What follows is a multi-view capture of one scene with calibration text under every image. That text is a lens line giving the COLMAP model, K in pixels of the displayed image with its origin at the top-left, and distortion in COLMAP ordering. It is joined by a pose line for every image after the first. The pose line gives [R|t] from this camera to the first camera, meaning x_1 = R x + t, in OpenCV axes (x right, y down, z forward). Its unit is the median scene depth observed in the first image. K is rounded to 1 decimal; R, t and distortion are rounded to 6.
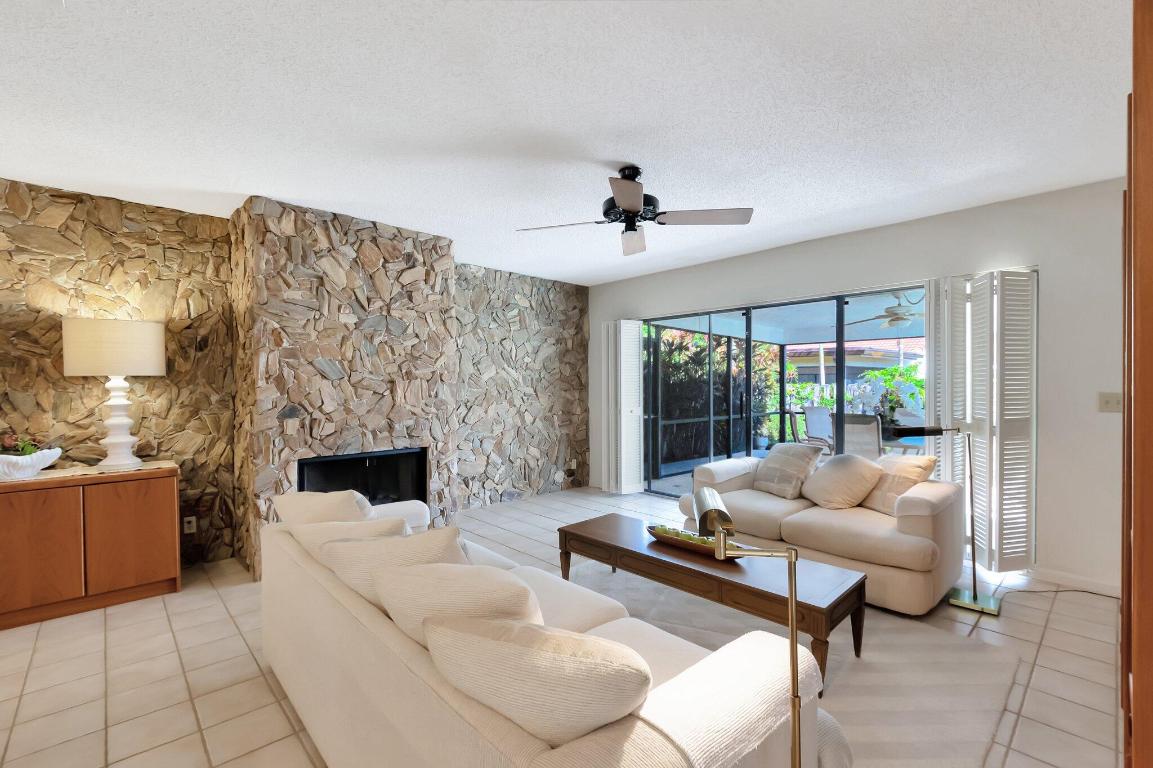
lens RADIAL K [[514.1, 0, 578.7], [0, 514.1, 387.1], [0, 0, 1]] dist [0.001206, -0.002664]
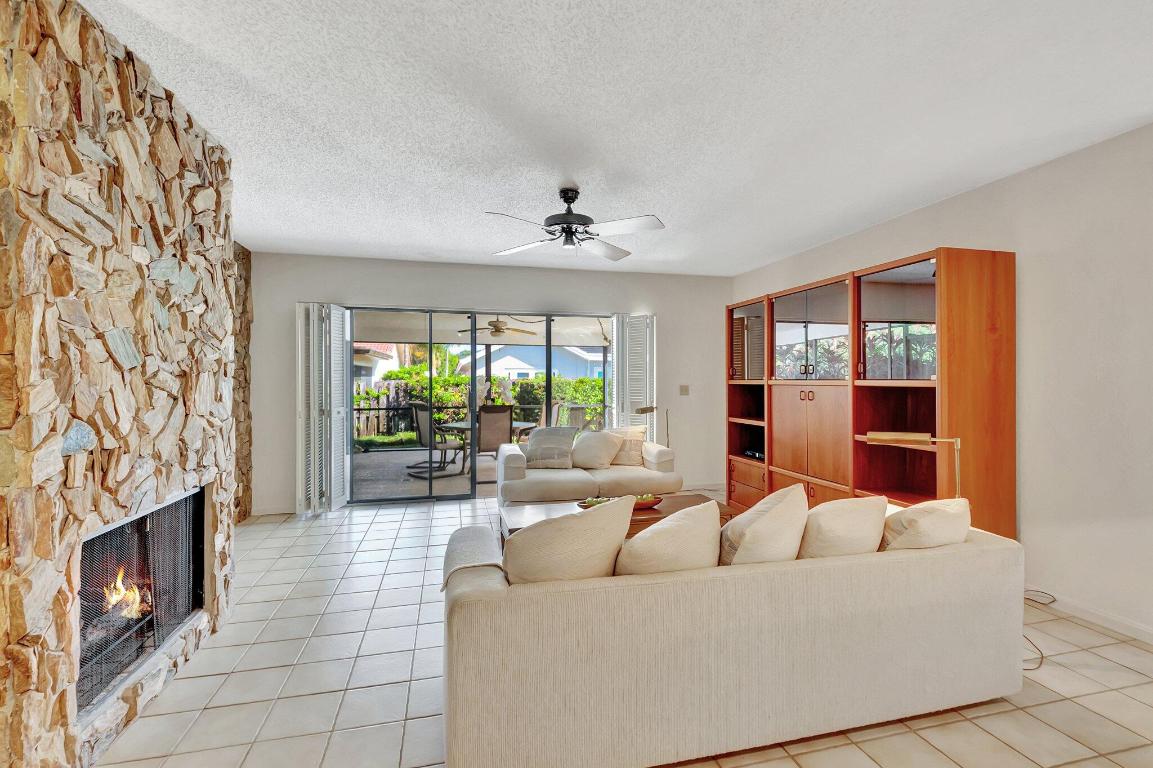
lens RADIAL K [[514.1, 0, 577.6], [0, 514.1, 379.4], [0, 0, 1]] dist [0.001206, -0.002664]
pose [[0.485125, 0.003193, 0.874439, -0.732113], [0.009238, 0.999919, -0.008776, 0.002978], [-0.874396, 0.012336, 0.485057, 0.368980]]
